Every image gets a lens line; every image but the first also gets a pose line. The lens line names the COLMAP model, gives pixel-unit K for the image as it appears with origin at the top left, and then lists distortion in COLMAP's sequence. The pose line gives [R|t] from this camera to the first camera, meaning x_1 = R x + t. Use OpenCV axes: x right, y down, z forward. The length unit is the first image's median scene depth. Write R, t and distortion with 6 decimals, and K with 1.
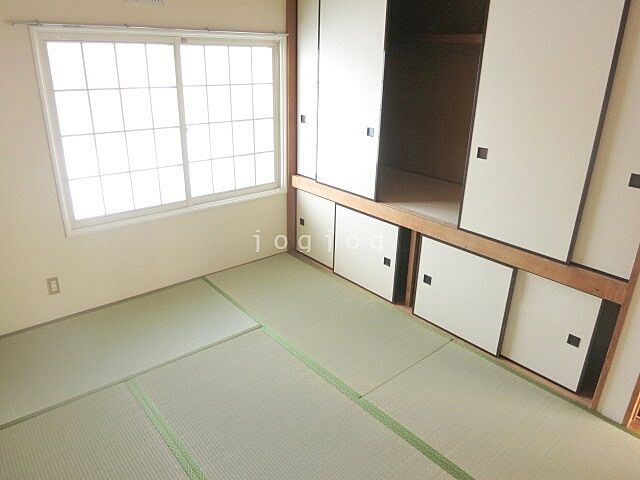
lens RADIAL K [[457.3, 0, 320.8], [0, 457.3, 237.1], [0, 0, 1]] dist [-0.052595, 0.004992]
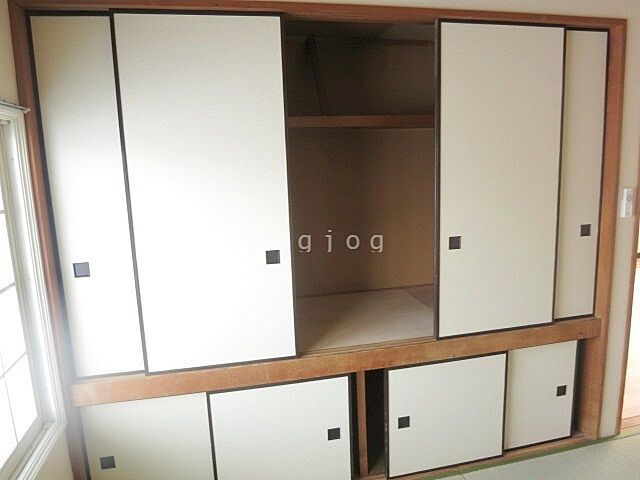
lens RADIAL K [[457.3, 0, 315.9], [0, 457.3, 242.1], [0, 0, 1]] dist [-0.052595, 0.004992]
pose [[0.467441, -0.178032, 0.865912, -0.470334], [0.369296, 0.929275, -0.008296, -0.253650], [-0.803193, 0.323656, 0.500128, 0.716865]]
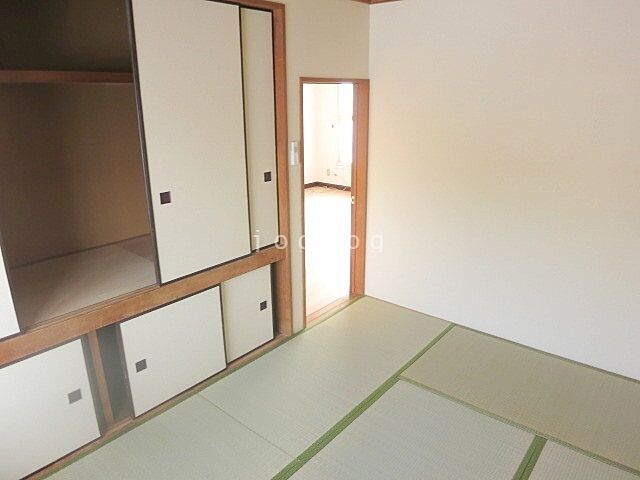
lens RADIAL K [[457.3, 0, 317.9], [0, 457.3, 241.0], [0, 0, 1]] dist [-0.052595, 0.004992]
pose [[-0.168628, -0.311512, 0.935160, -0.567052], [0.368524, 0.860016, 0.352933, -0.299102], [-0.914196, 0.404143, -0.030223, 0.710091]]
